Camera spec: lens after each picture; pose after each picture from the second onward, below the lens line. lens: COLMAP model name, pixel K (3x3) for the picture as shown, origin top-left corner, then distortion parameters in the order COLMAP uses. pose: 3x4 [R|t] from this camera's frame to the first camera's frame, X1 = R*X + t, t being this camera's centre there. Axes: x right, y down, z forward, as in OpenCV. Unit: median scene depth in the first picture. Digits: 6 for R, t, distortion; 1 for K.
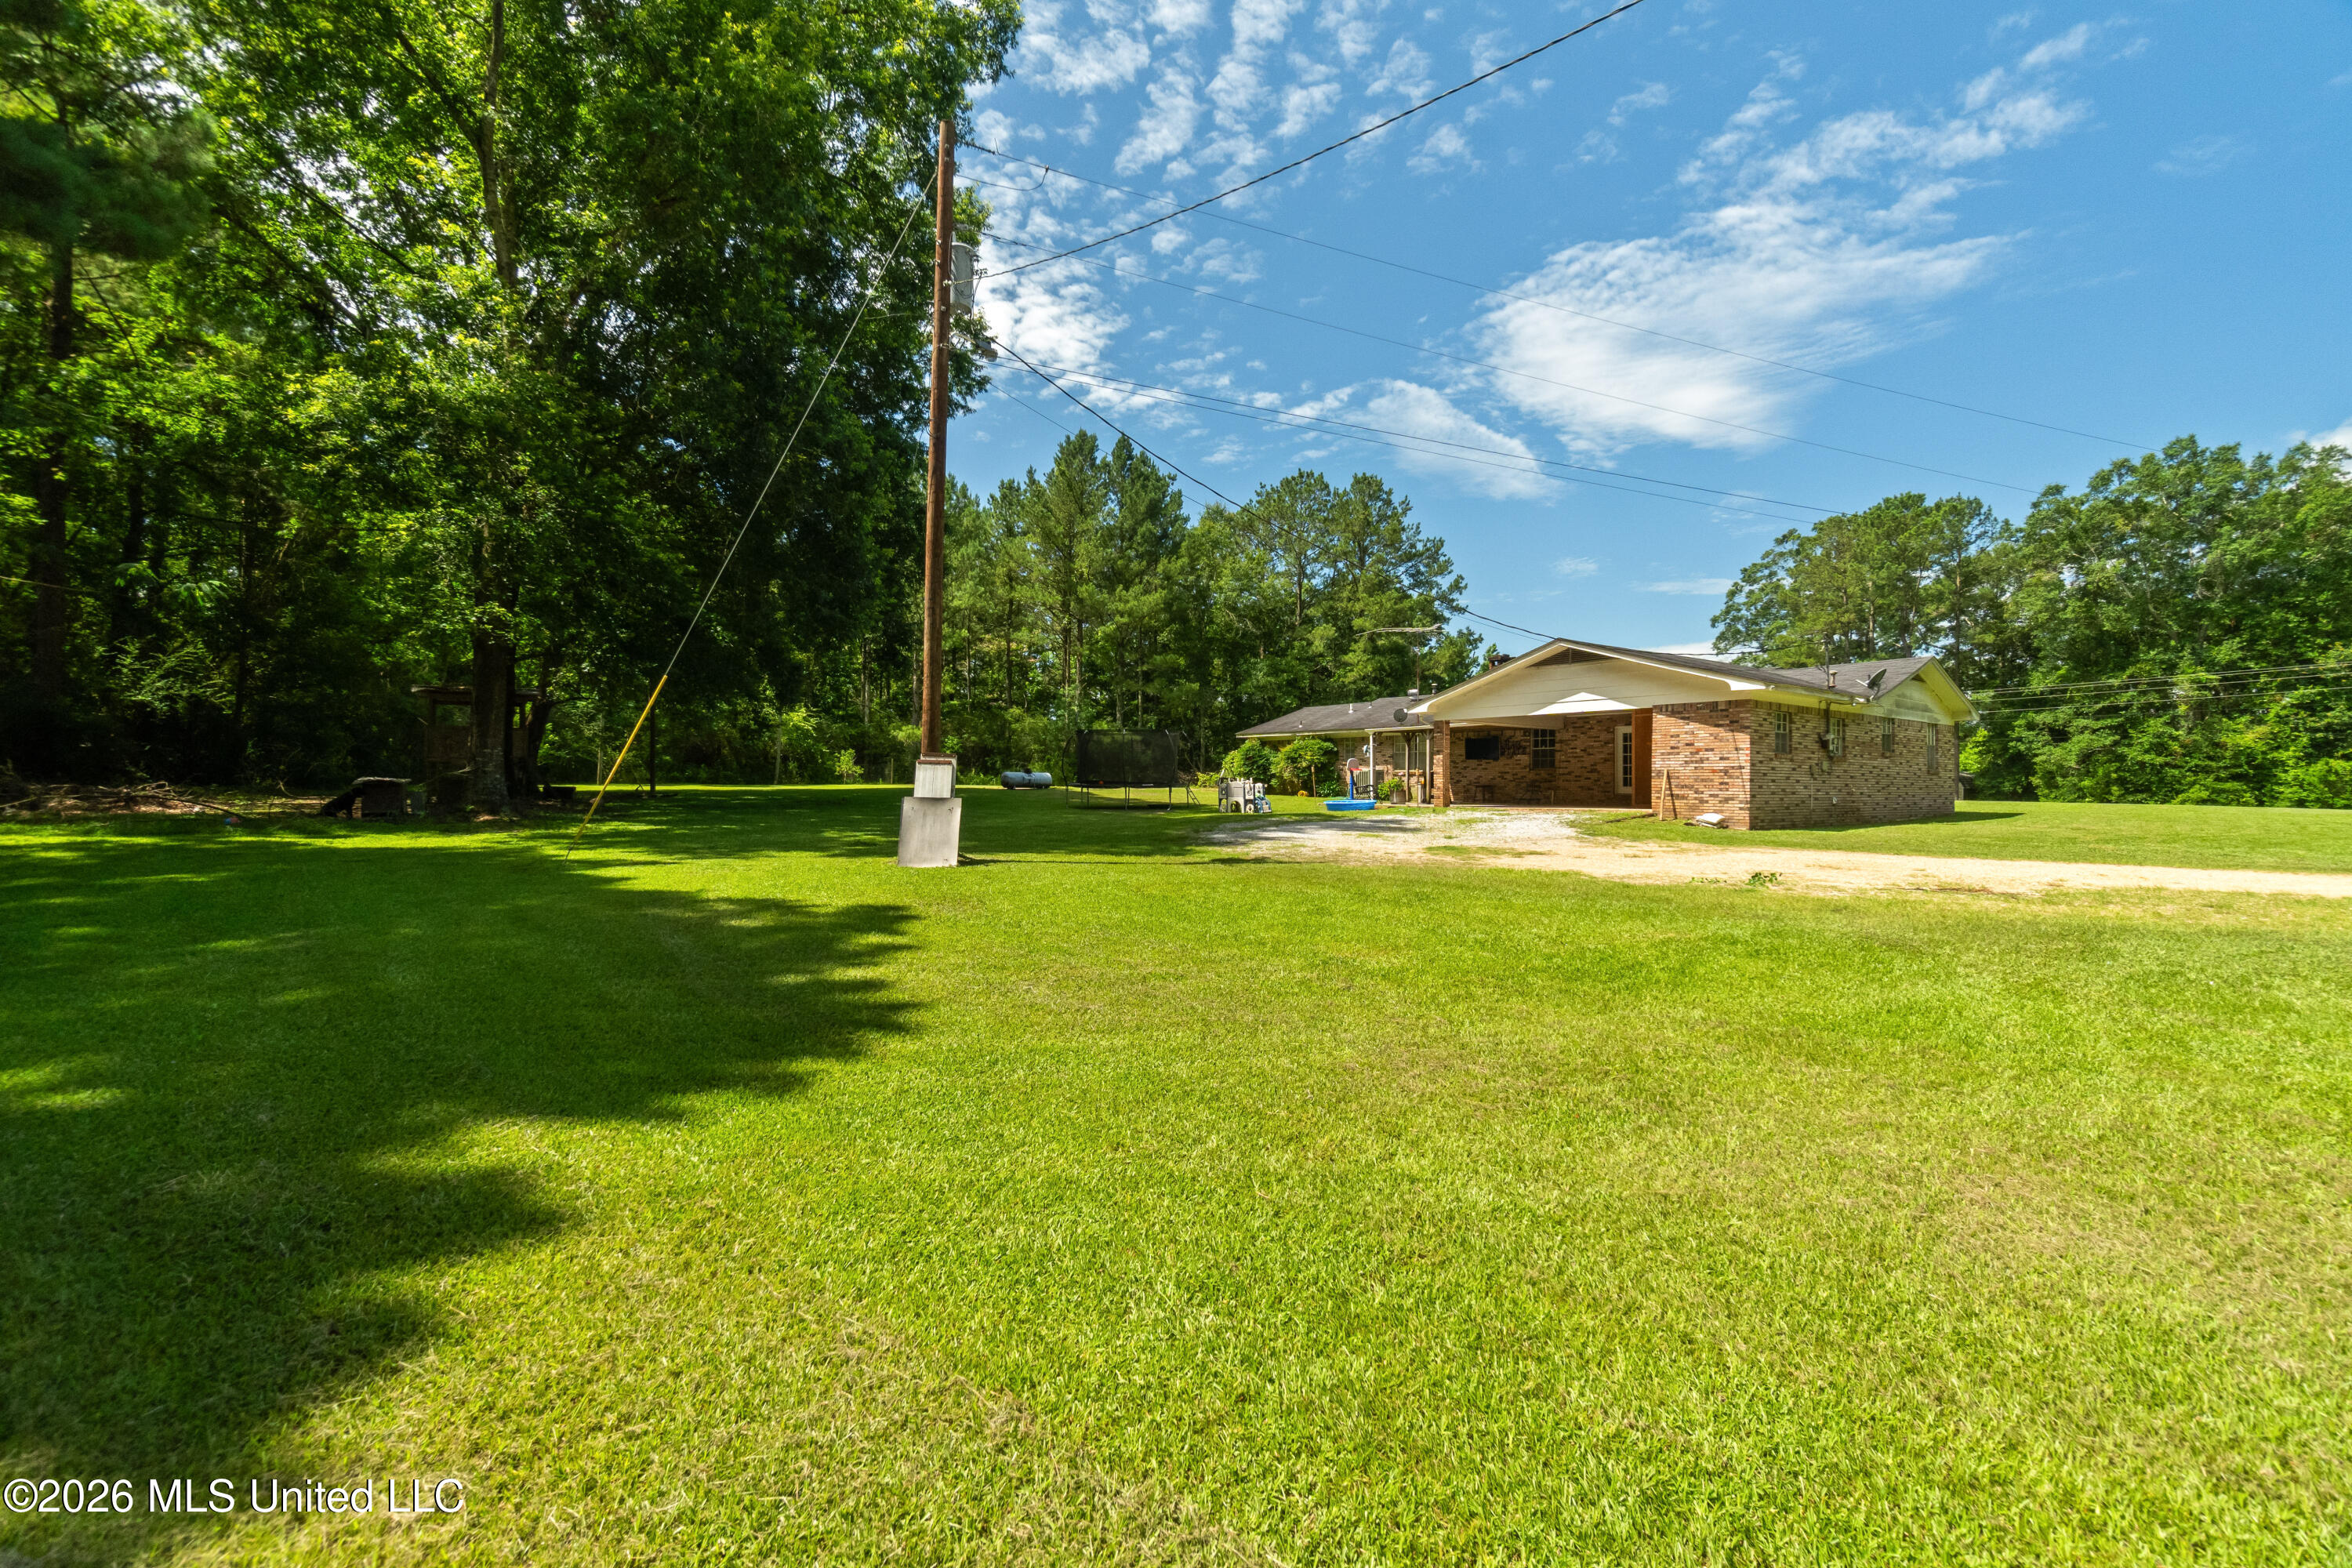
lens RADIAL K [[1026.2, 0, 1150.3], [0, 1026.2, 776.5], [0, 0, 1]] dist [0.000112, 0.000079]
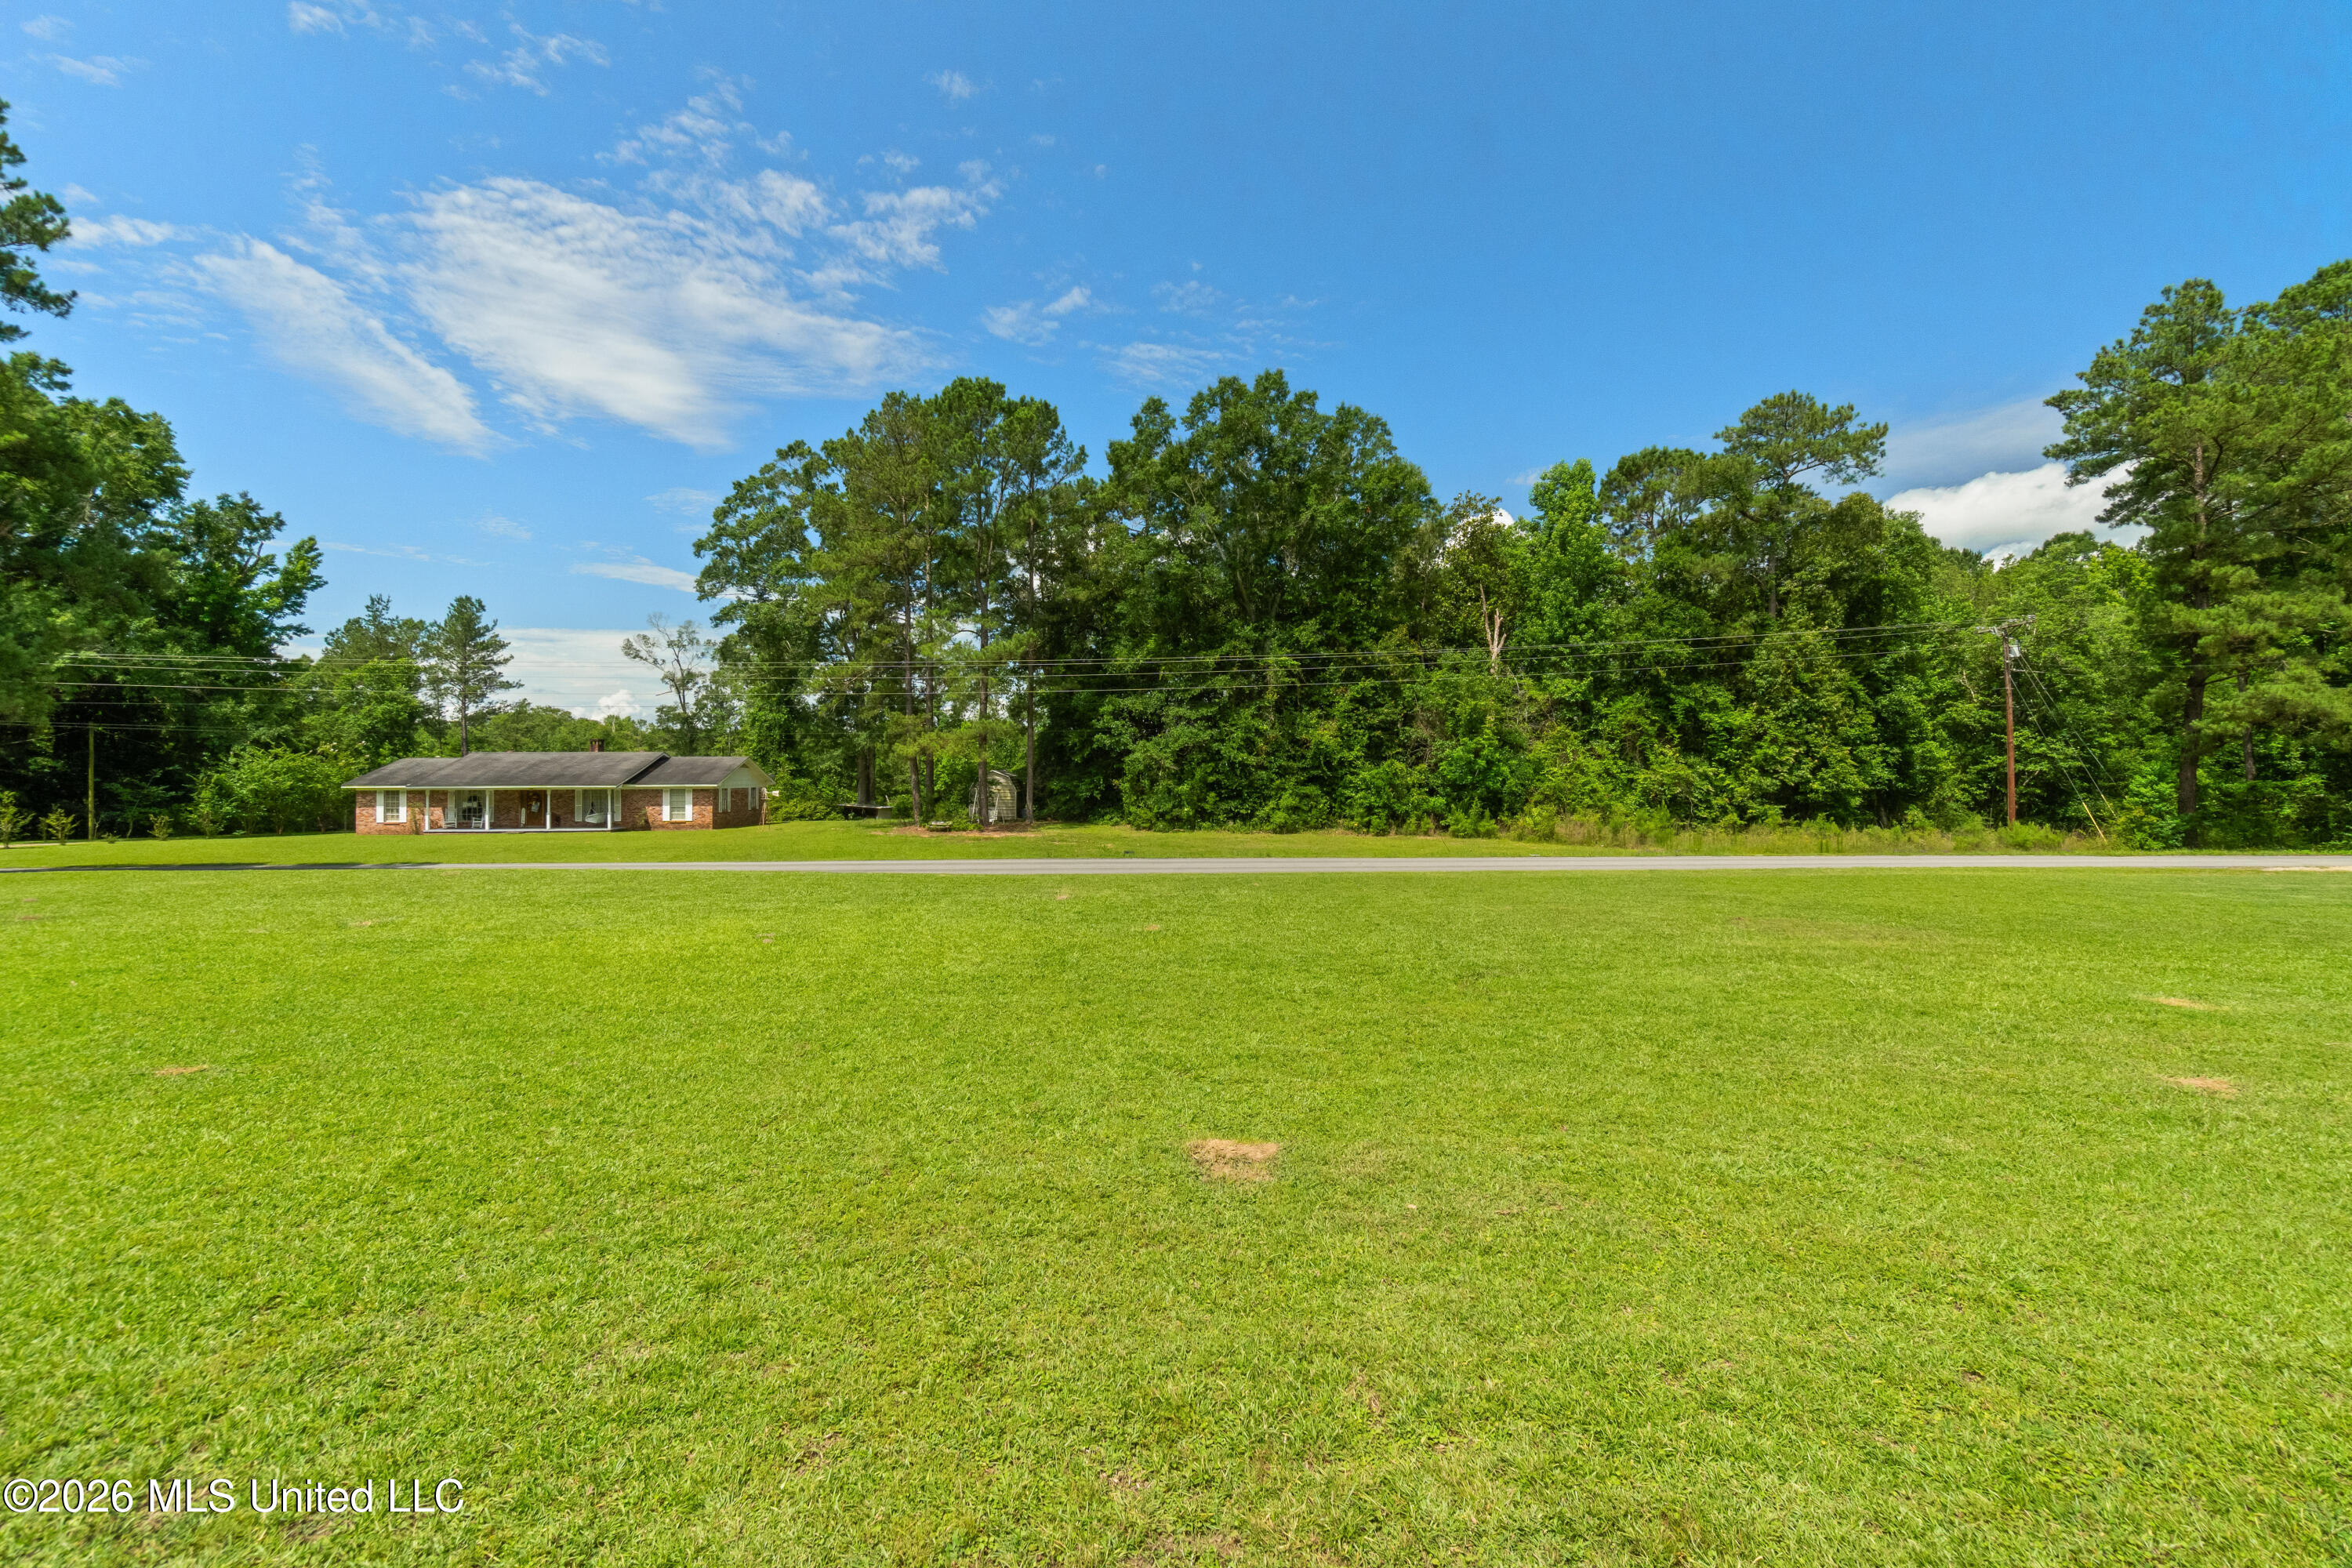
lens RADIAL K [[1020.6, 0, 1166.8], [0, 1020.6, 763.3], [0, 0, 1]] dist [-0.002185, -0.000324]
pose [[0.562205, -0.000438, 0.826998, 0.269399], [0.001469, 0.999999, -0.000469, -0.012683], [-0.826996, 0.001479, 0.562205, 0.594119]]
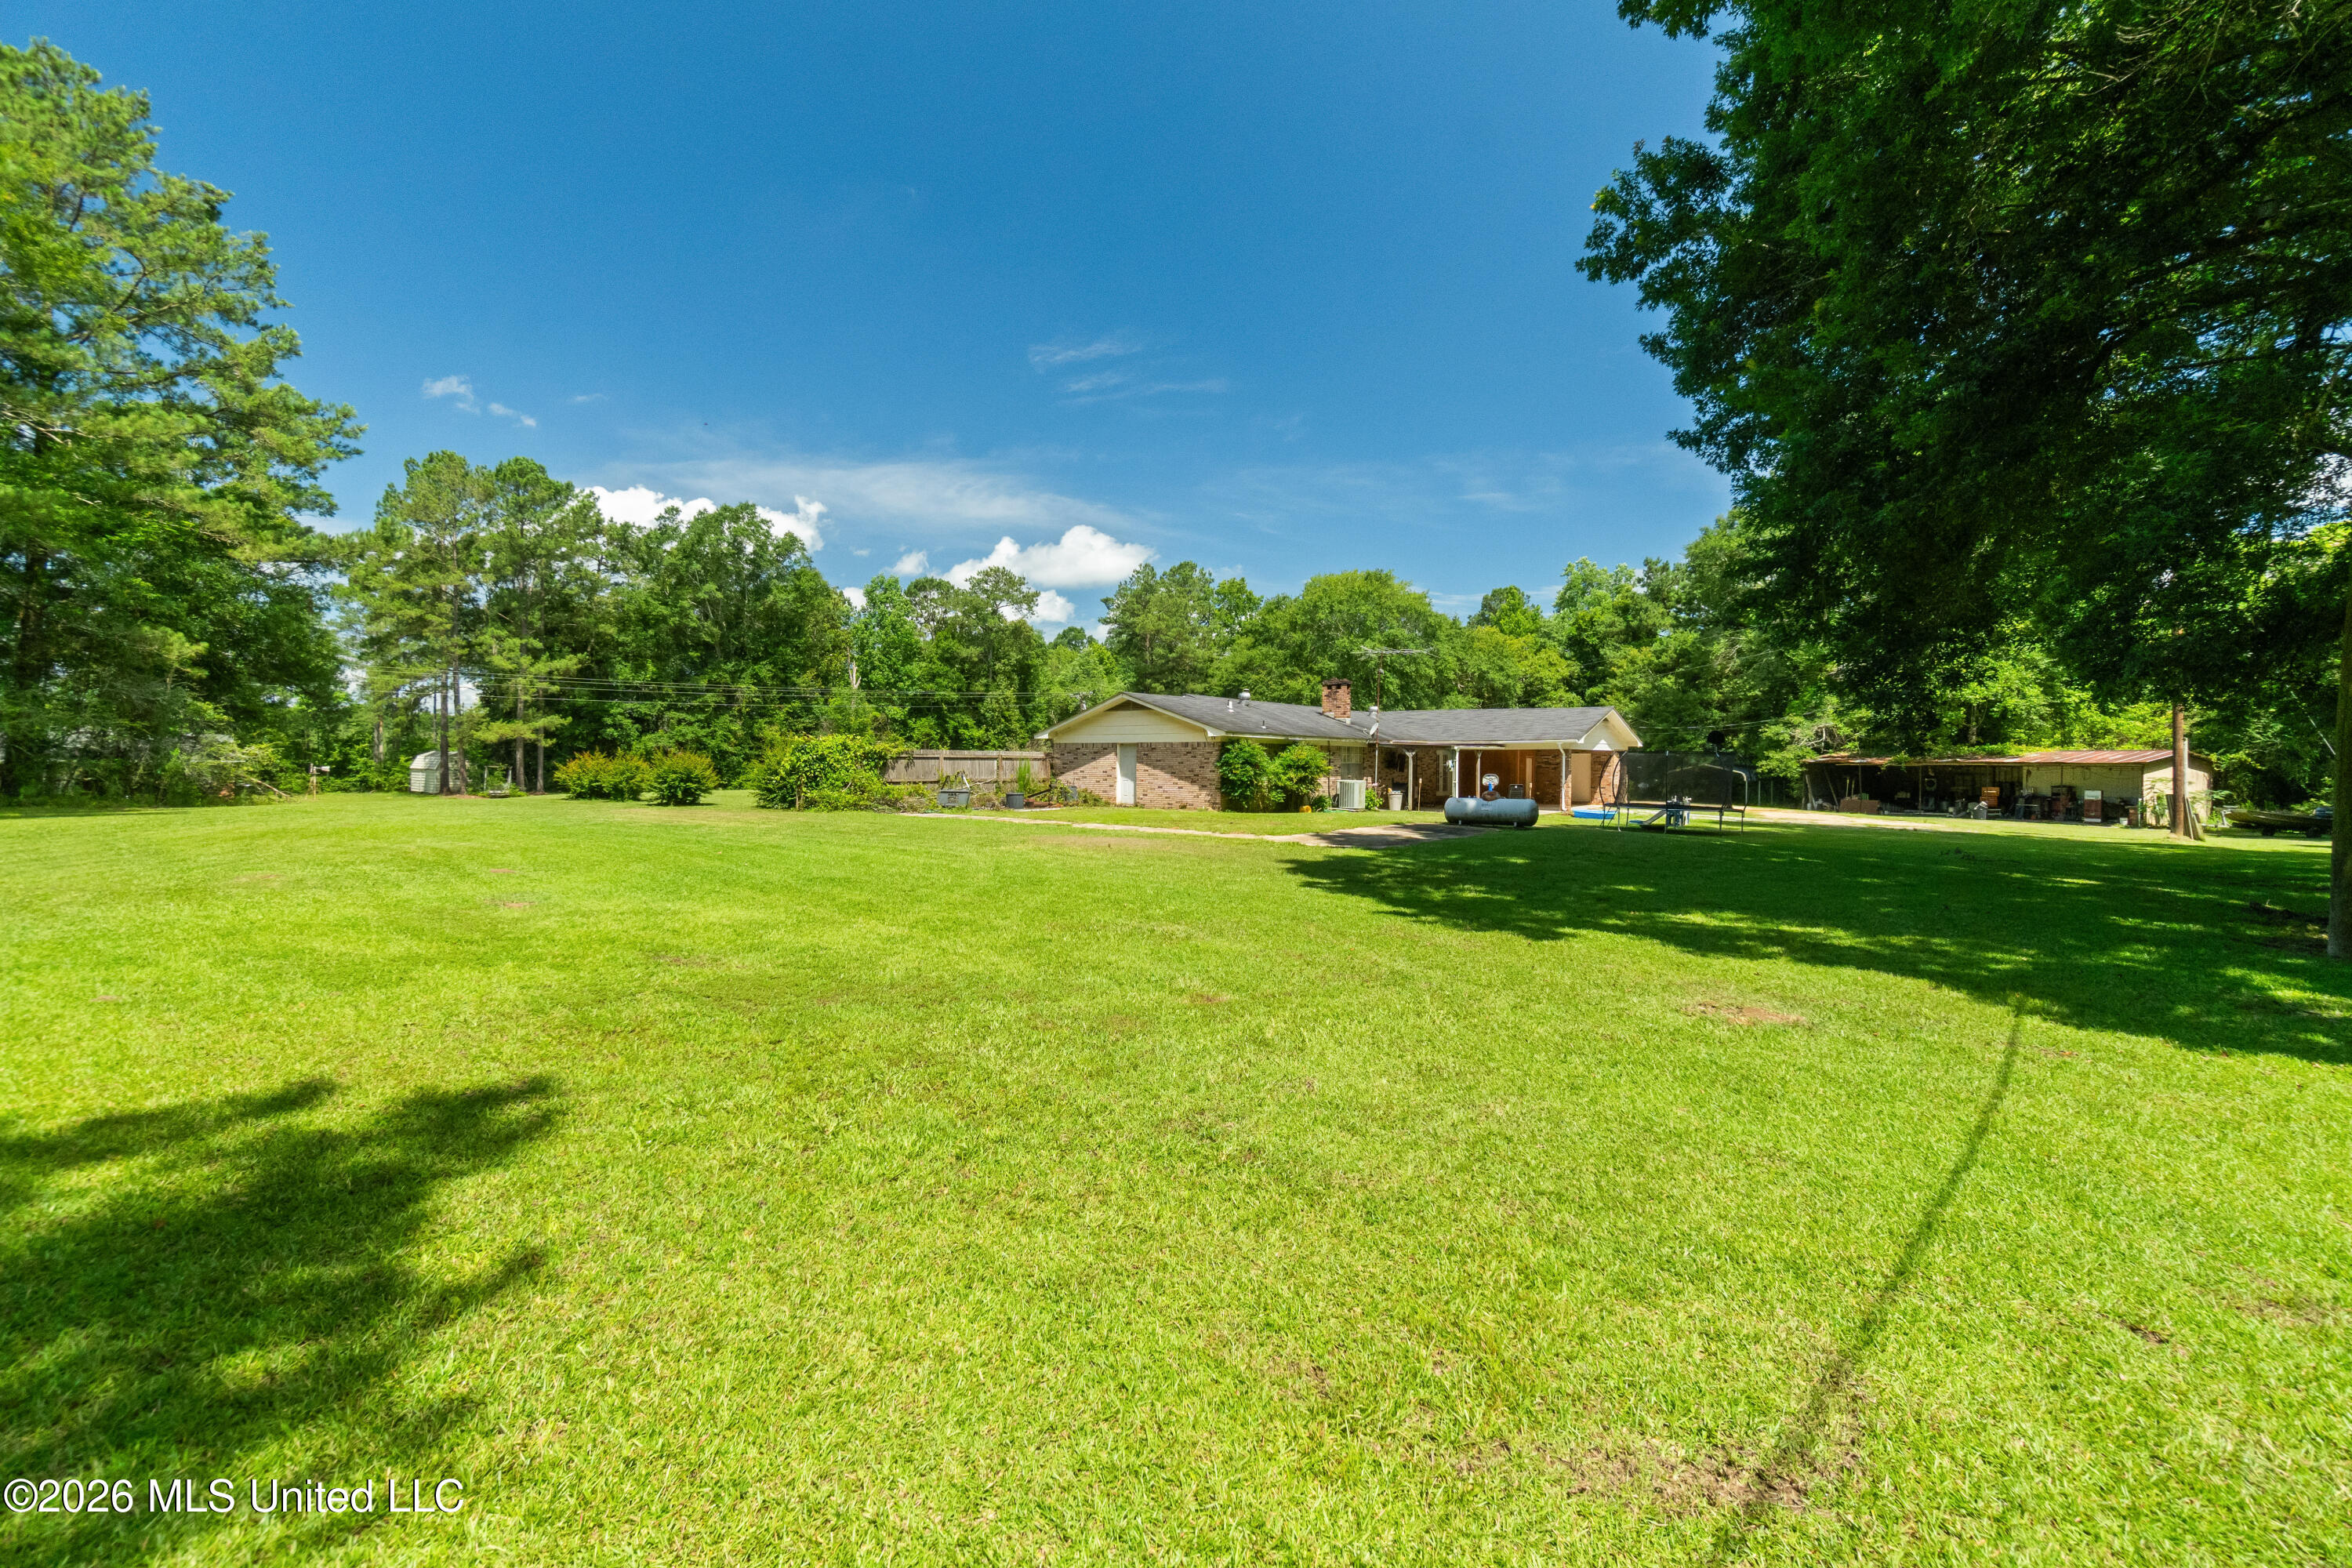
lens RADIAL K [[1032.1, 0, 1167.1], [0, 1032.1, 773.8], [0, 0, 1]] dist [0.000327, -0.000612]
pose [[-0.258181, -0.015505, 0.965972, -0.400147], [-0.017606, 0.999781, 0.011342, -0.009234], [-0.965936, -0.014079, -0.258397, 0.801154]]
